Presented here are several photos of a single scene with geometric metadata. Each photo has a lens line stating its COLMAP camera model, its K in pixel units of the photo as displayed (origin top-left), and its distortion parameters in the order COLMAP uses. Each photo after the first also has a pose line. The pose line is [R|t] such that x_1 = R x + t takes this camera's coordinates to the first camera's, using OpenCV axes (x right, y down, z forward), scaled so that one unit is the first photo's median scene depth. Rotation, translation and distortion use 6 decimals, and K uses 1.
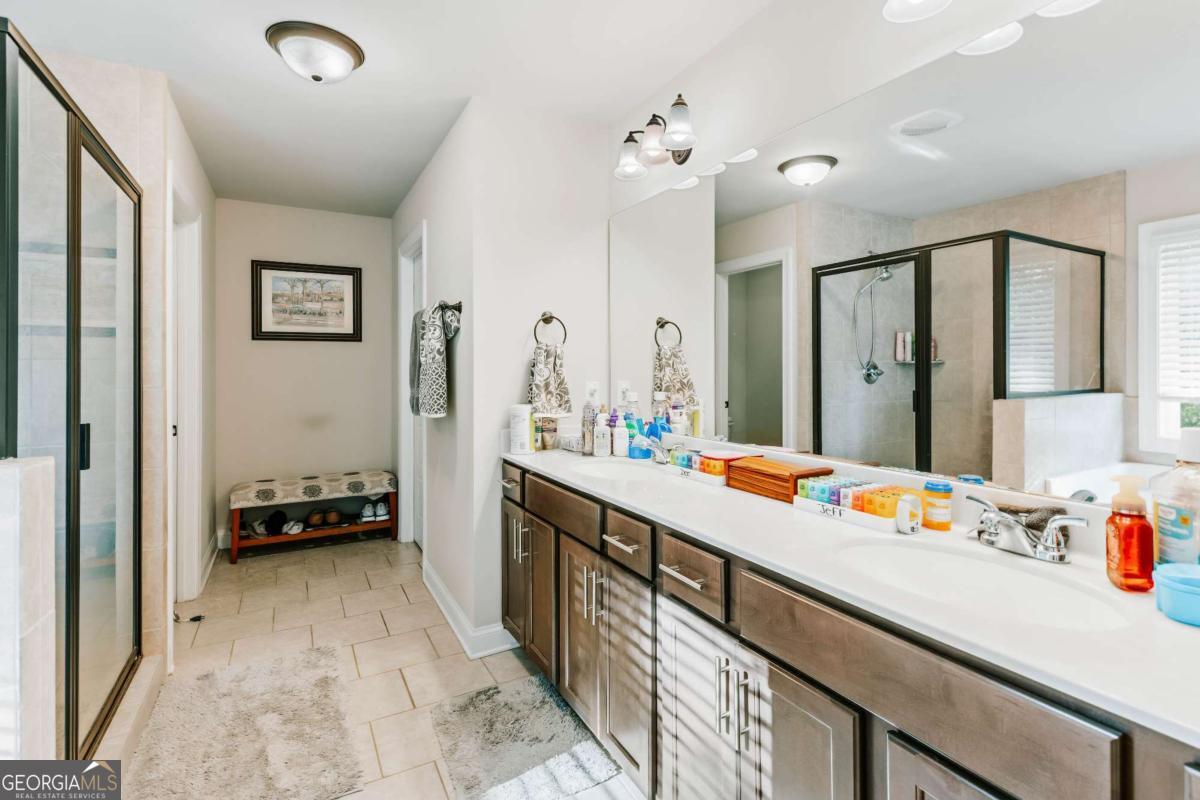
lens RADIAL K [[556.4, 0, 604.2], [0, 556.4, 371.4], [0, 0, 1]] dist [-0.002240, 0.000450]
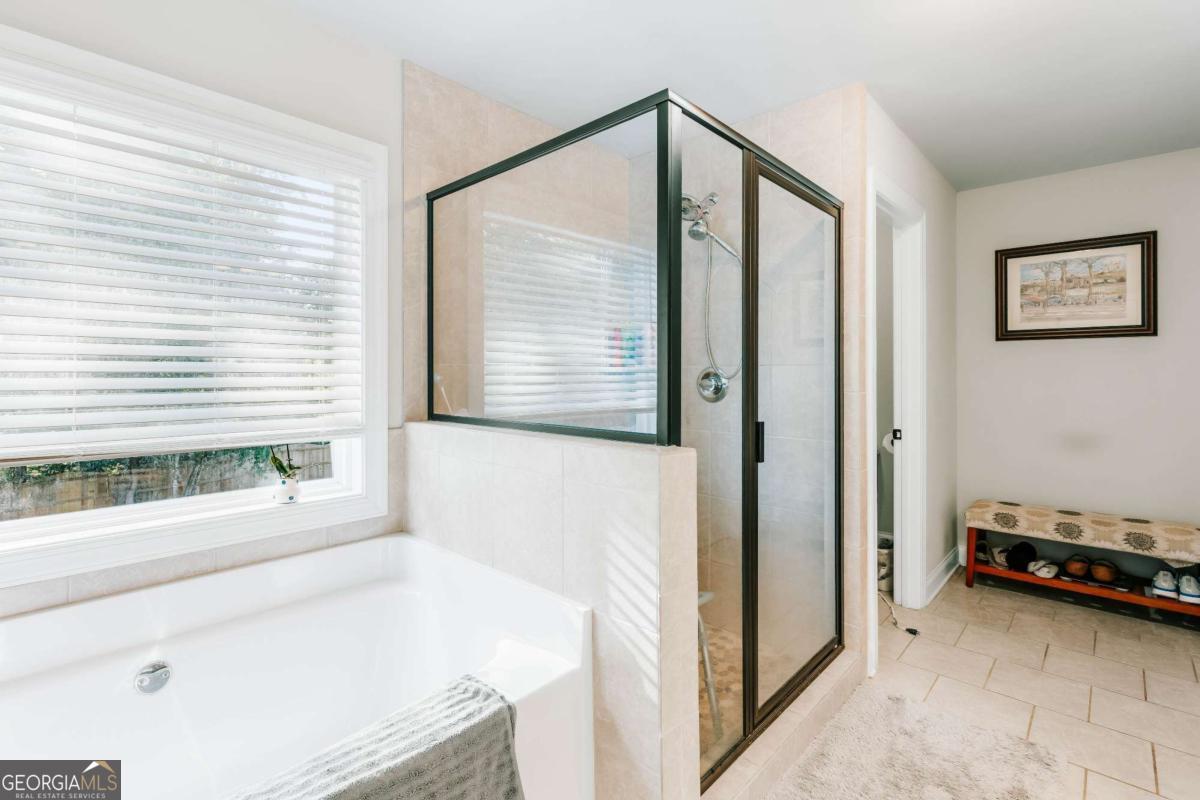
lens RADIAL K [[556.4, 0, 604.2], [0, 556.4, 371.4], [0, 0, 1]] dist [-0.002240, 0.000450]
pose [[0.310281, 0.001355, -0.950644, 0.014506], [-0.009264, 0.999956, -0.001598, -0.000993], [0.950600, 0.009302, 0.310280, 0.138482]]
